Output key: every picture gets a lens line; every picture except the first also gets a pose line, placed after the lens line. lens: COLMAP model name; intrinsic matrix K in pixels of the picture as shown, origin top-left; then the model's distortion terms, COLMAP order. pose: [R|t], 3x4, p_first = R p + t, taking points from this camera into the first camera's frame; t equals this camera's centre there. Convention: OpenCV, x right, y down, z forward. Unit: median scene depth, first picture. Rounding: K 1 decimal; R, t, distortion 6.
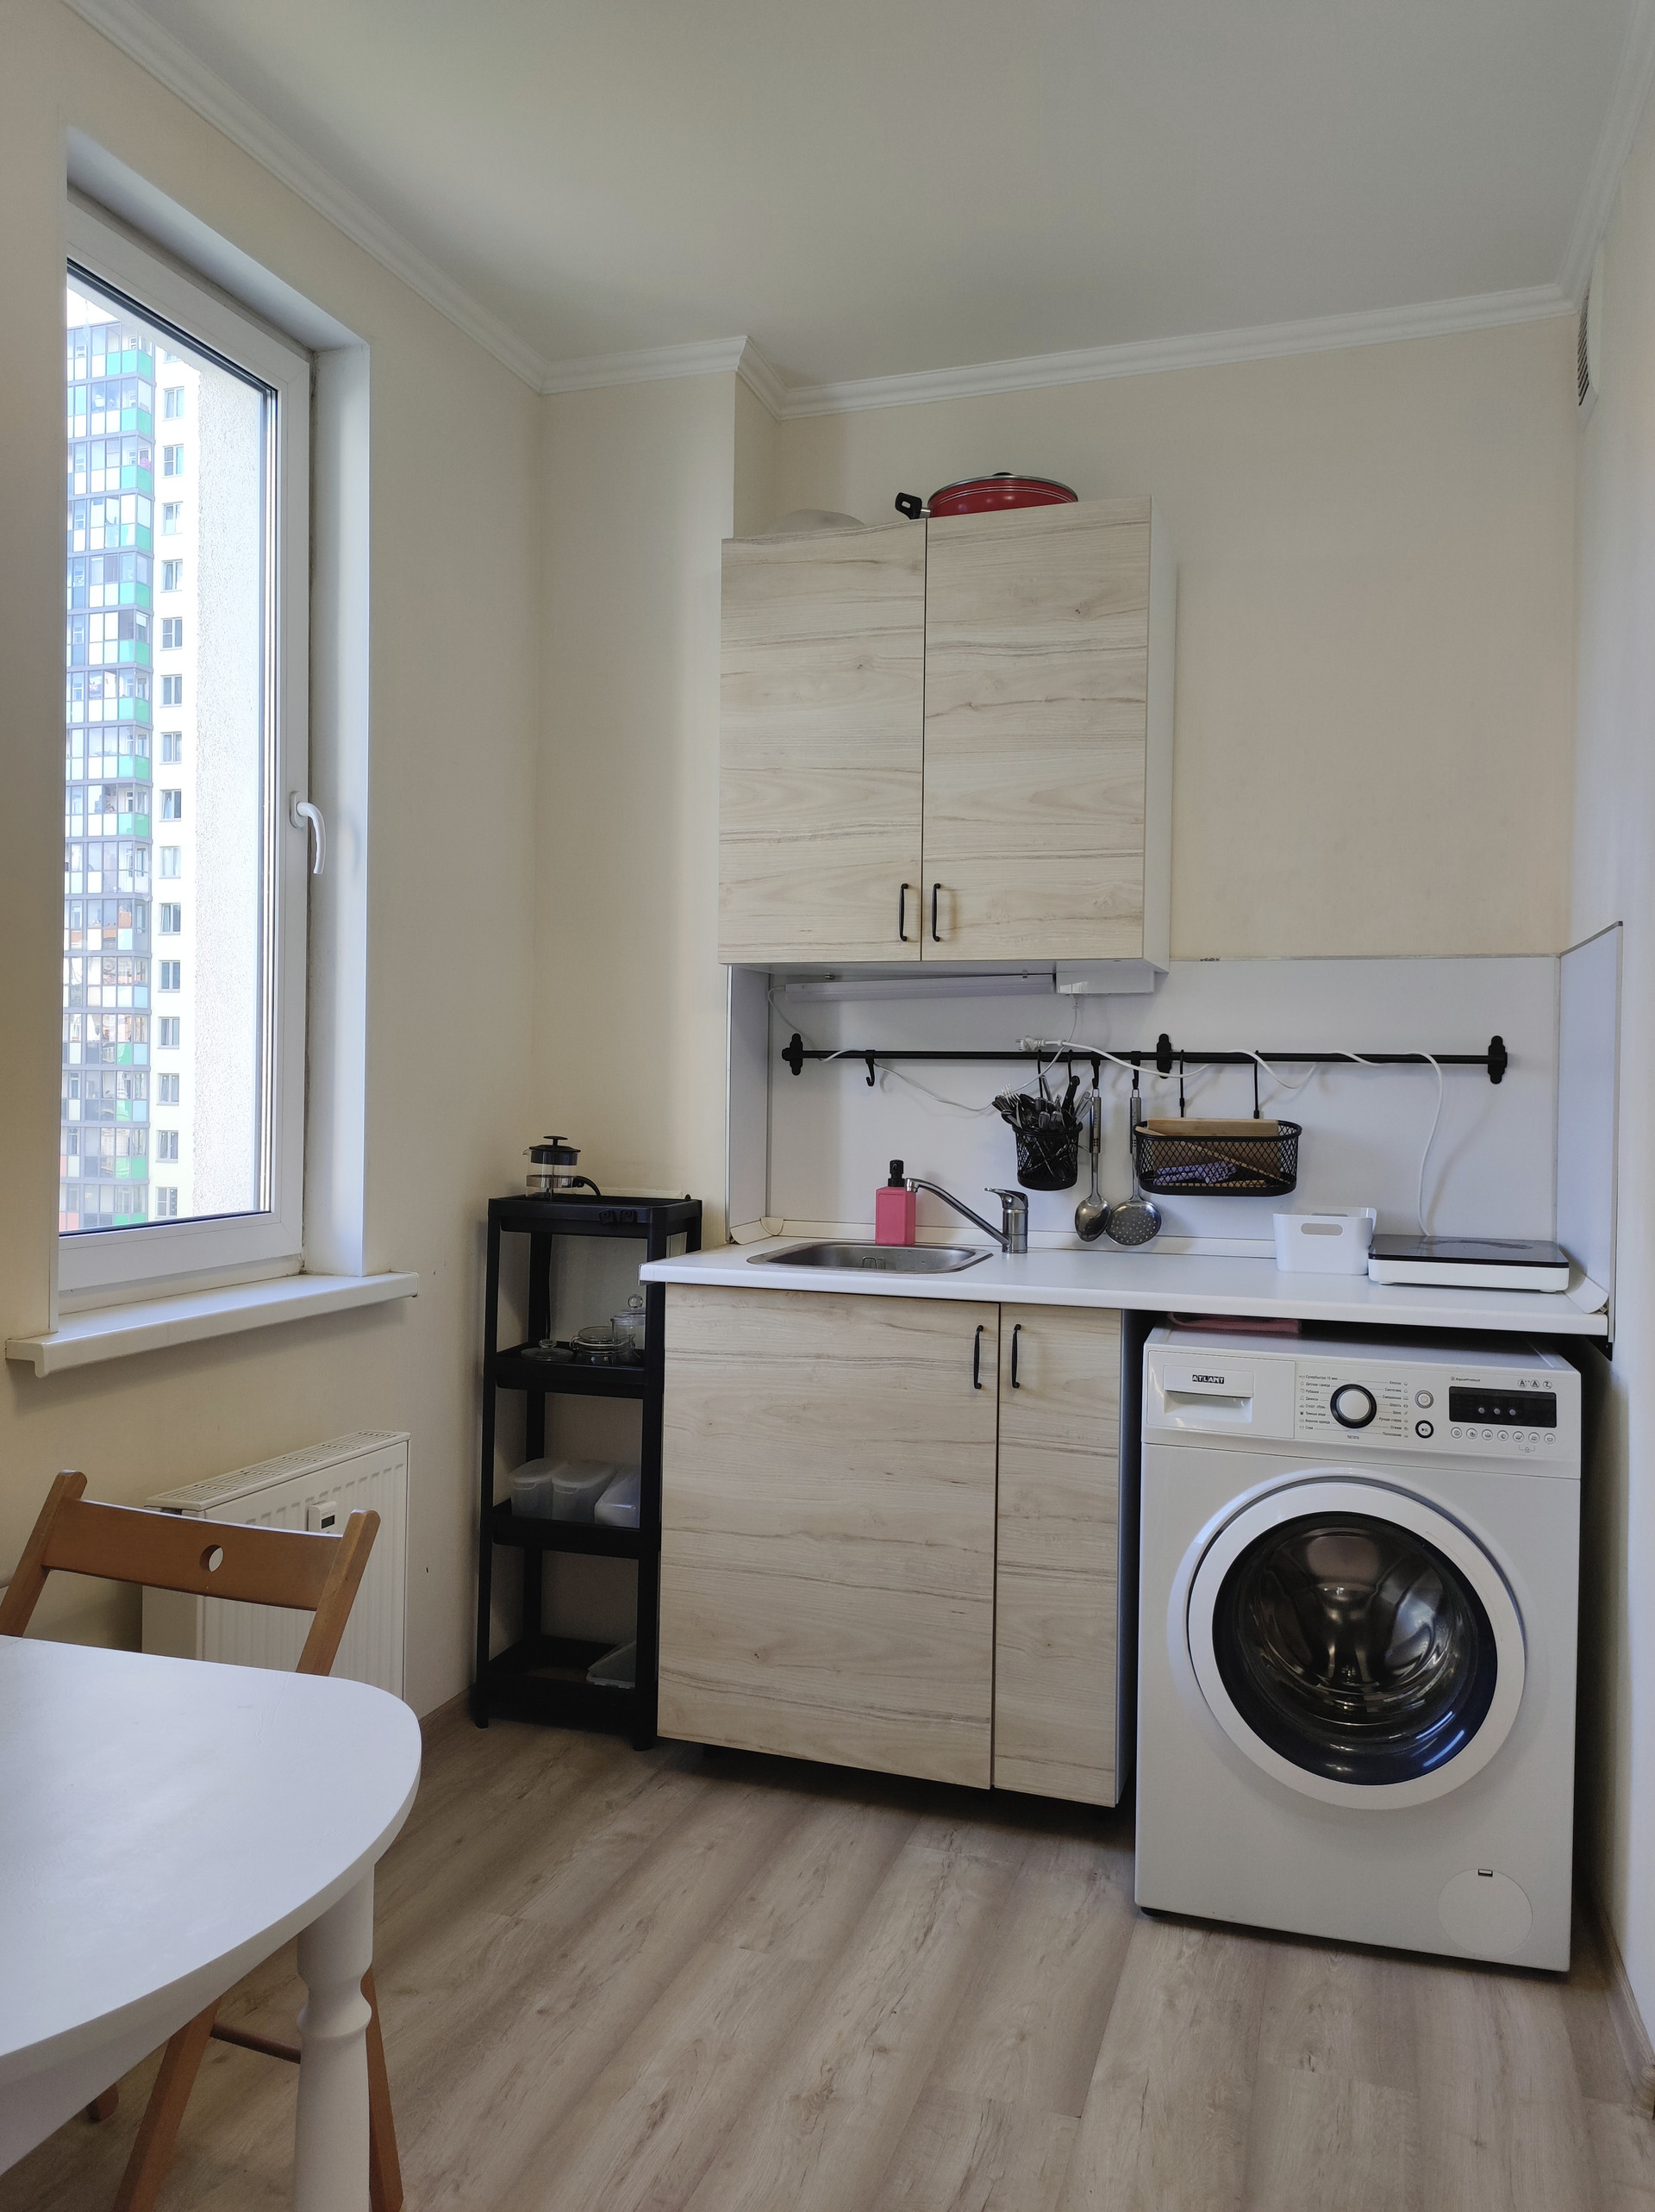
lens RADIAL K [[1640.6, 0, 824.8], [0, 1640.6, 1097.1], [0, 0, 1]] dist [0.060540, -0.050434]
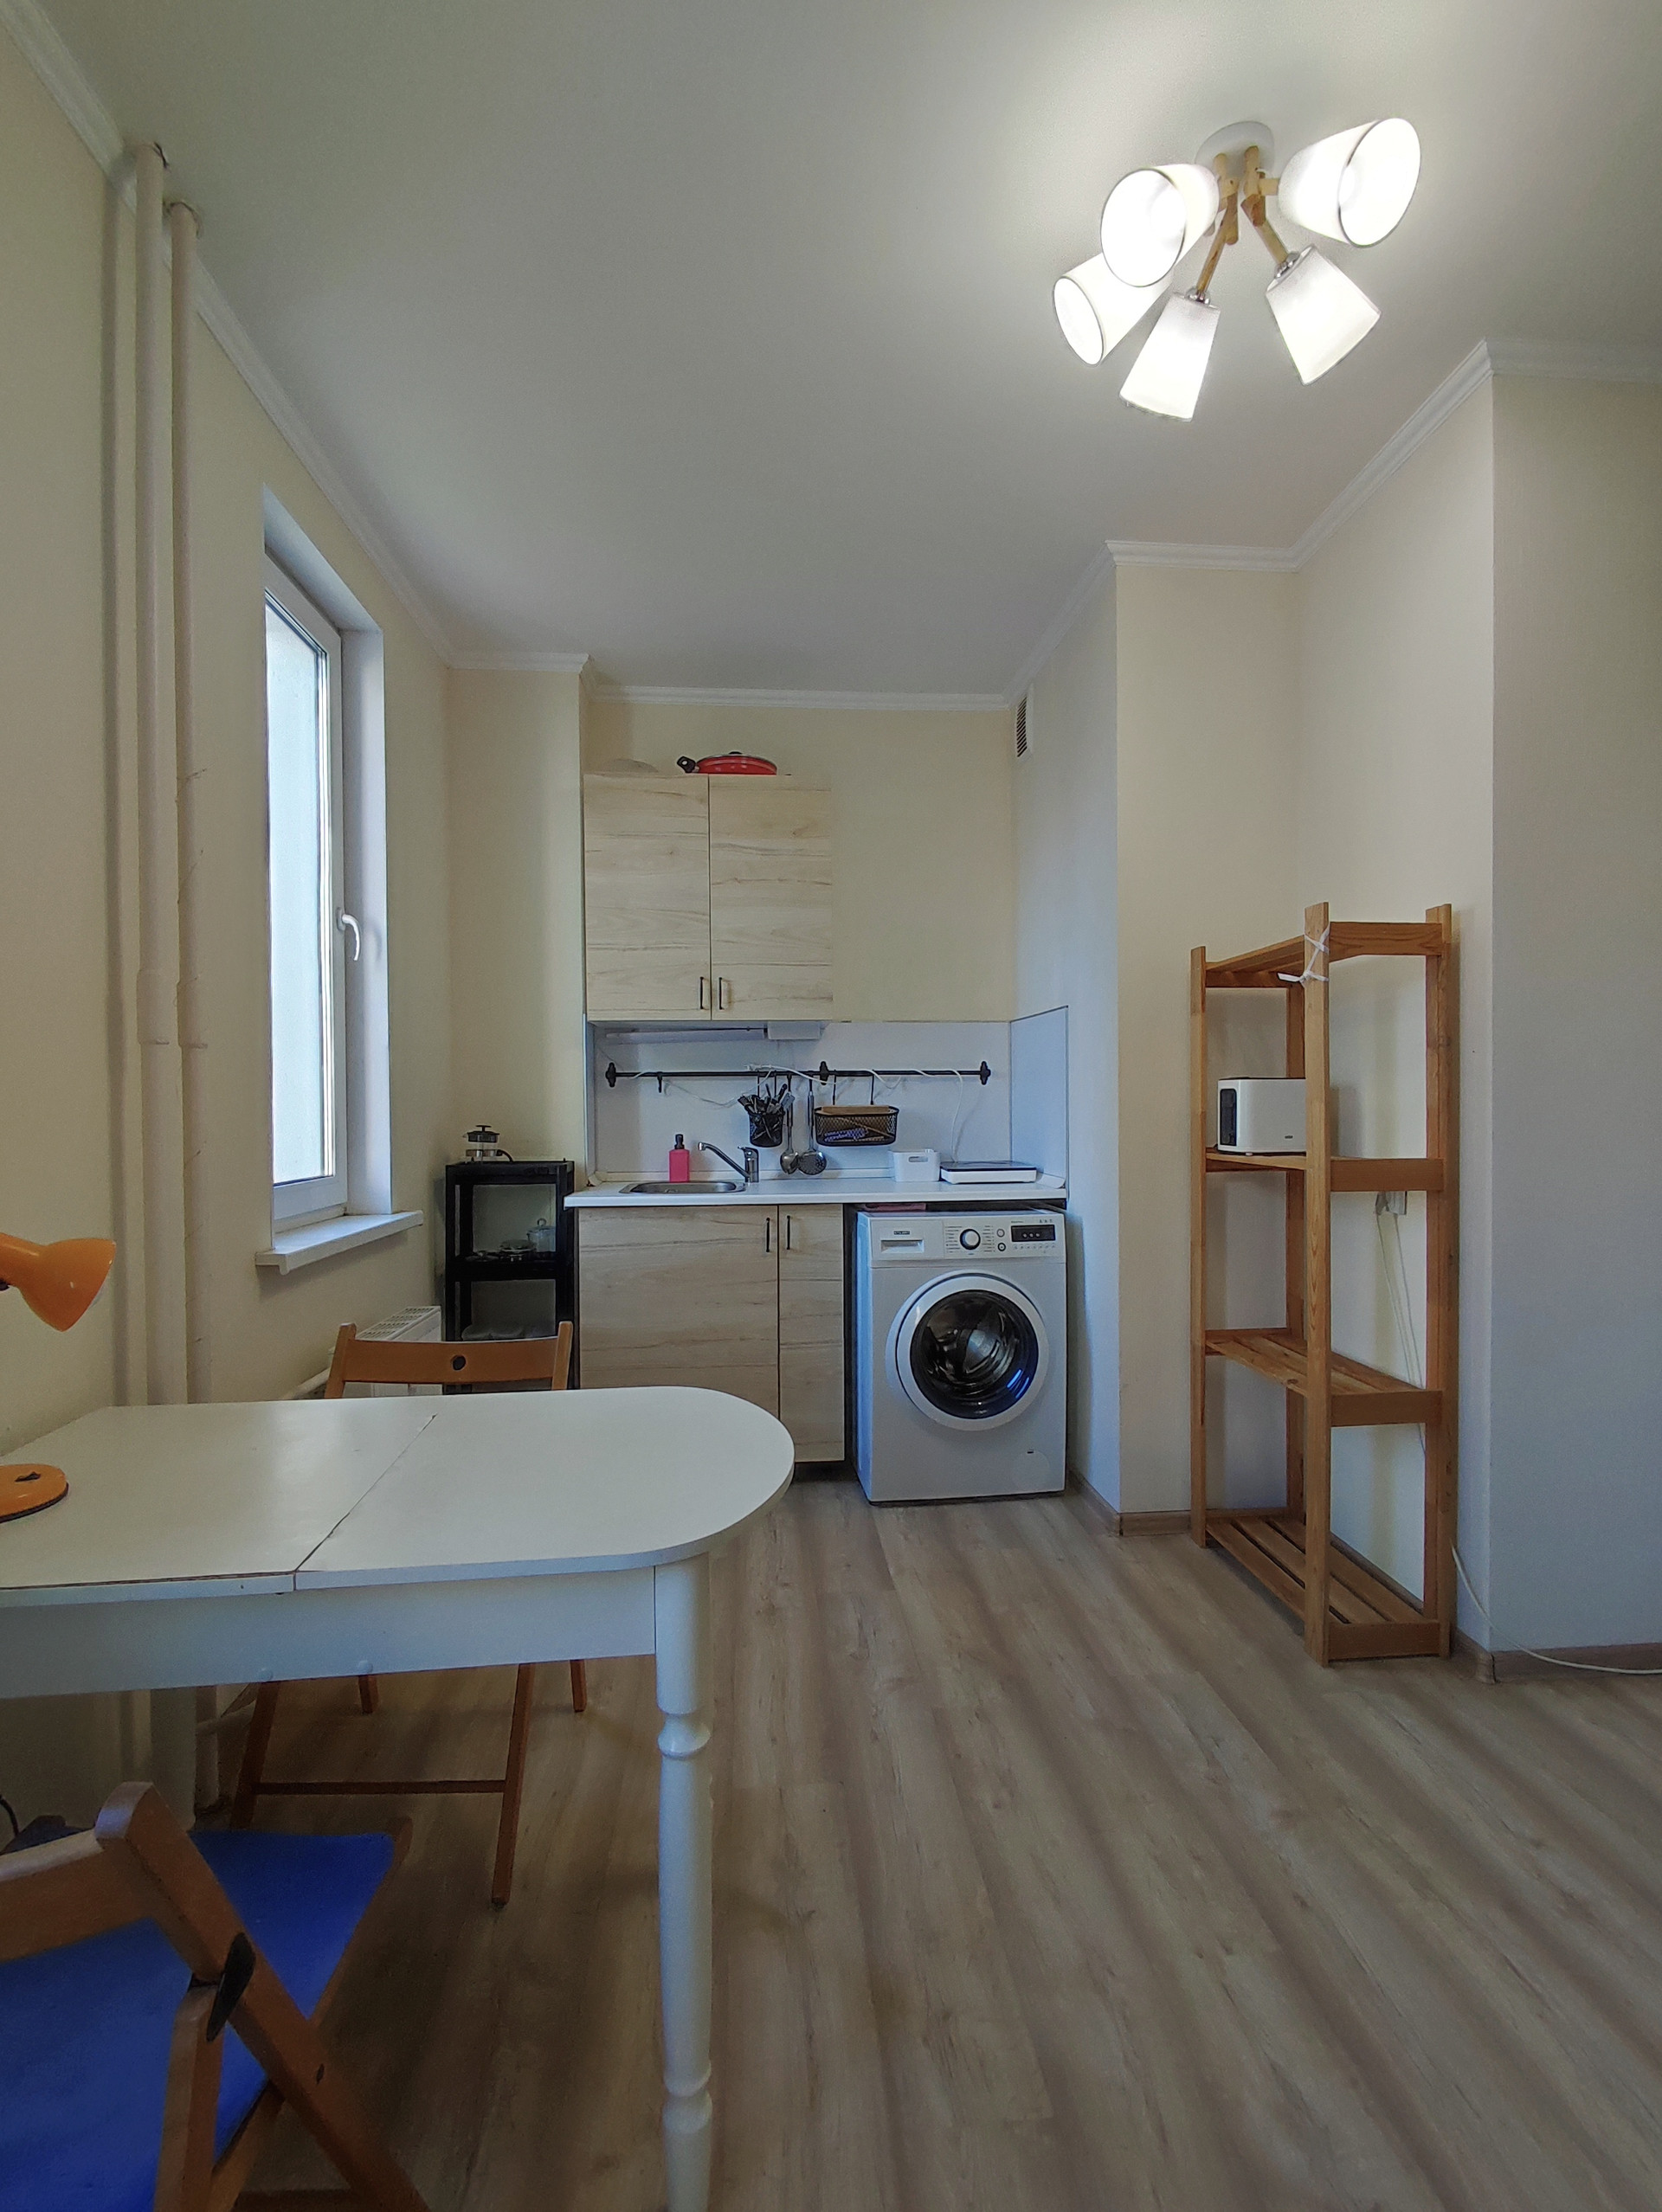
lens RADIAL K [[1020.0, 0, 840.5], [0, 1020.0, 1122.4], [0, 0, 1]] dist [0.001300, 0.004362]
pose [[0.916851, -0.028915, 0.398180, -0.251171], [0.024665, 0.999571, 0.015793, 0.013866], [-0.398466, -0.004659, 0.917171, -0.073705]]
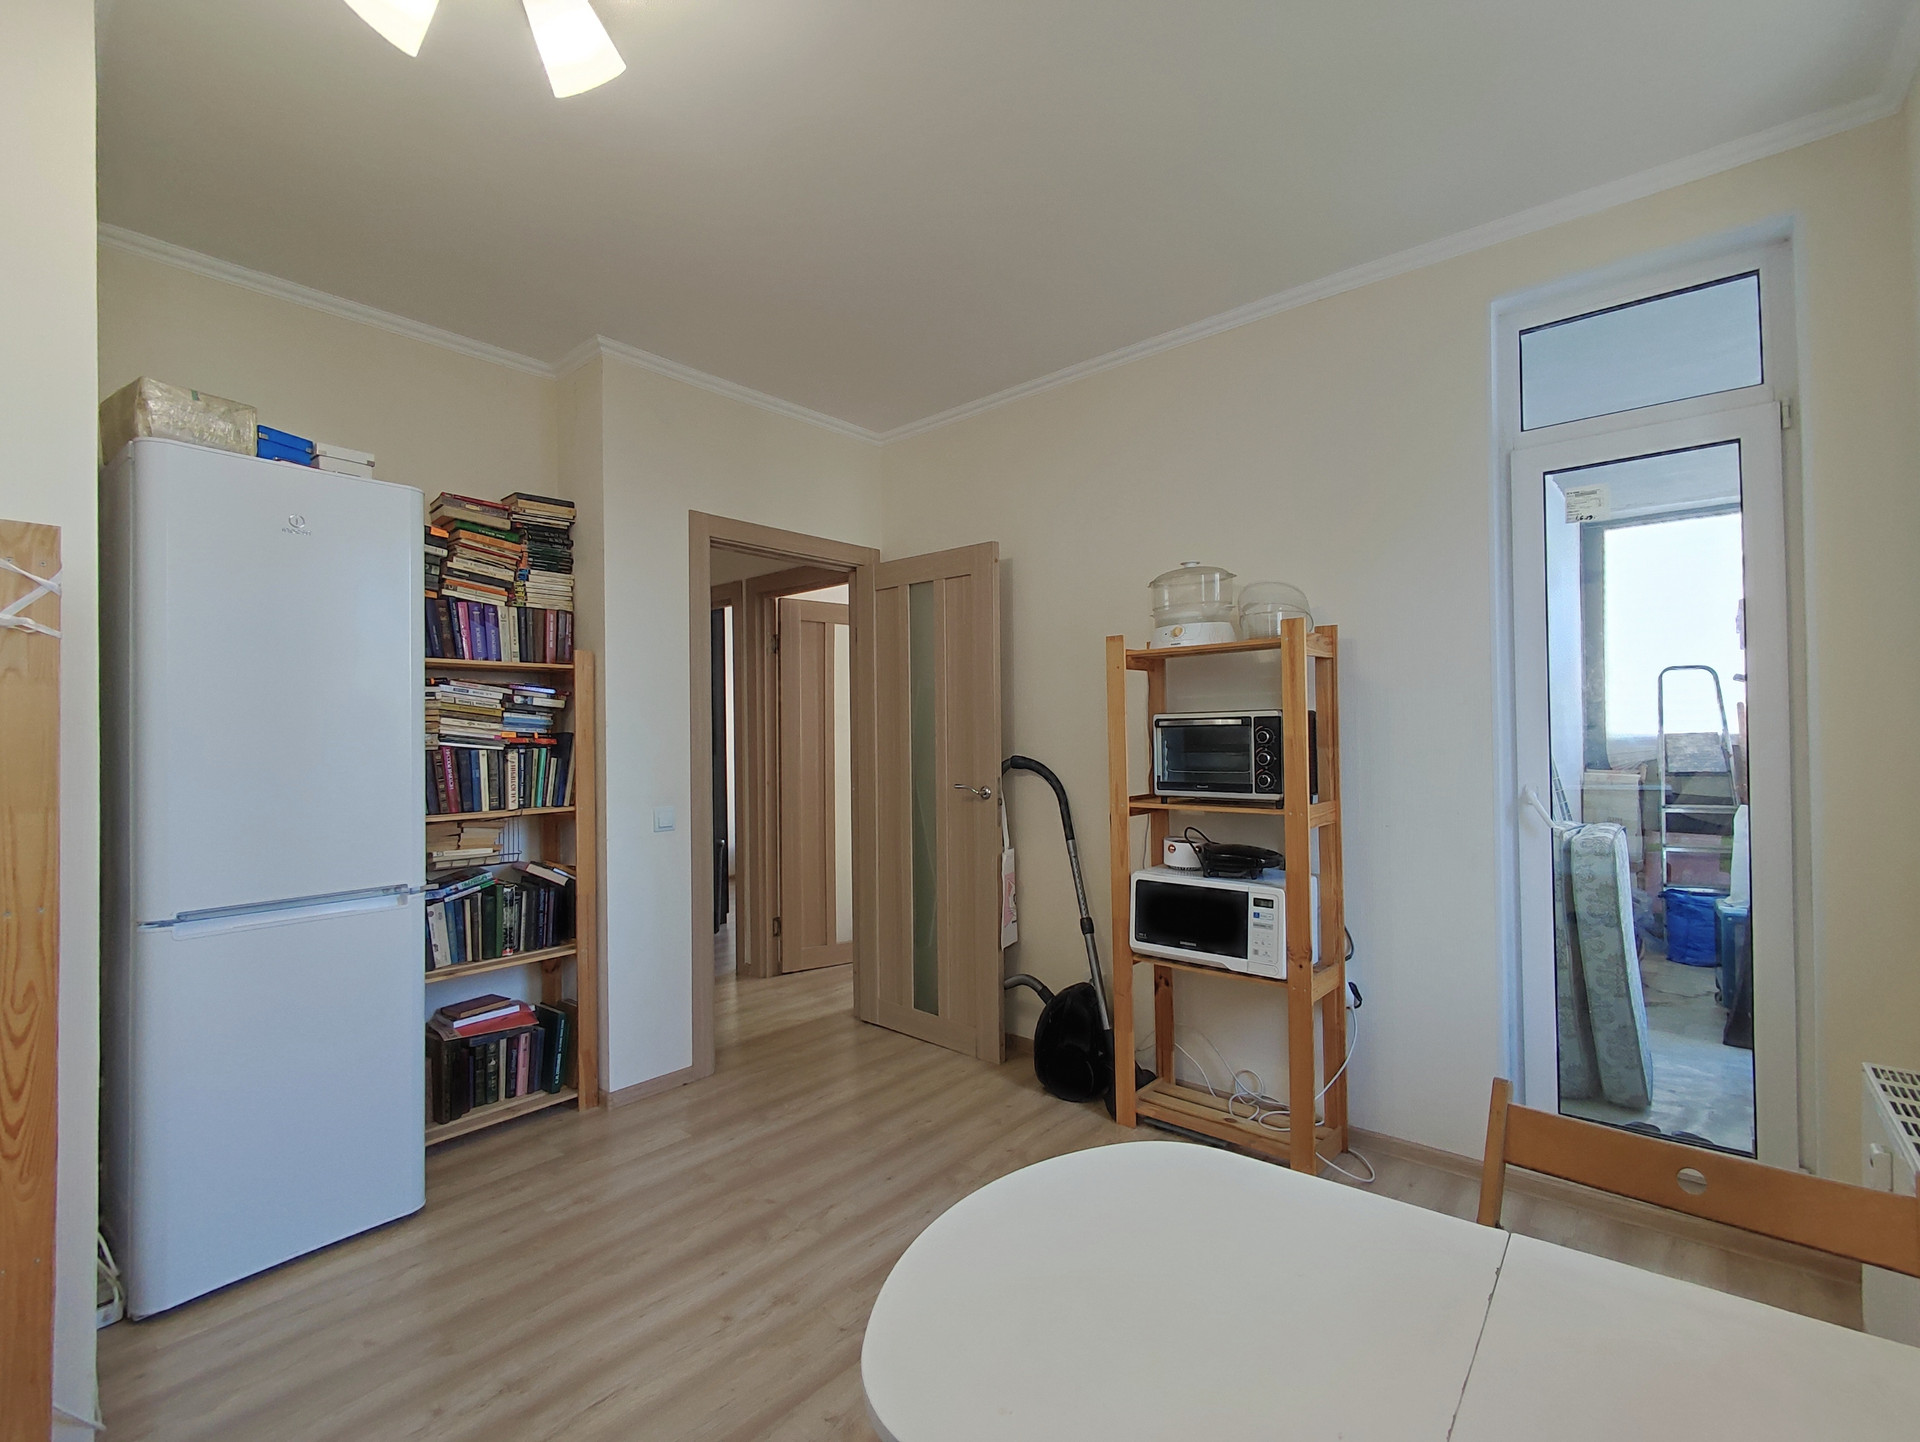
lens RADIAL K [[885.2, 0, 946.7], [0, 885.2, 726.2], [0, 0, 1]] dist [0.001300, 0.004362]
pose [[-0.918225, 0.002351, 0.396053, -0.228054], [0.002358, 0.999997, -0.000470, -0.019397], [-0.396053, 0.000503, -0.918227, 0.652383]]
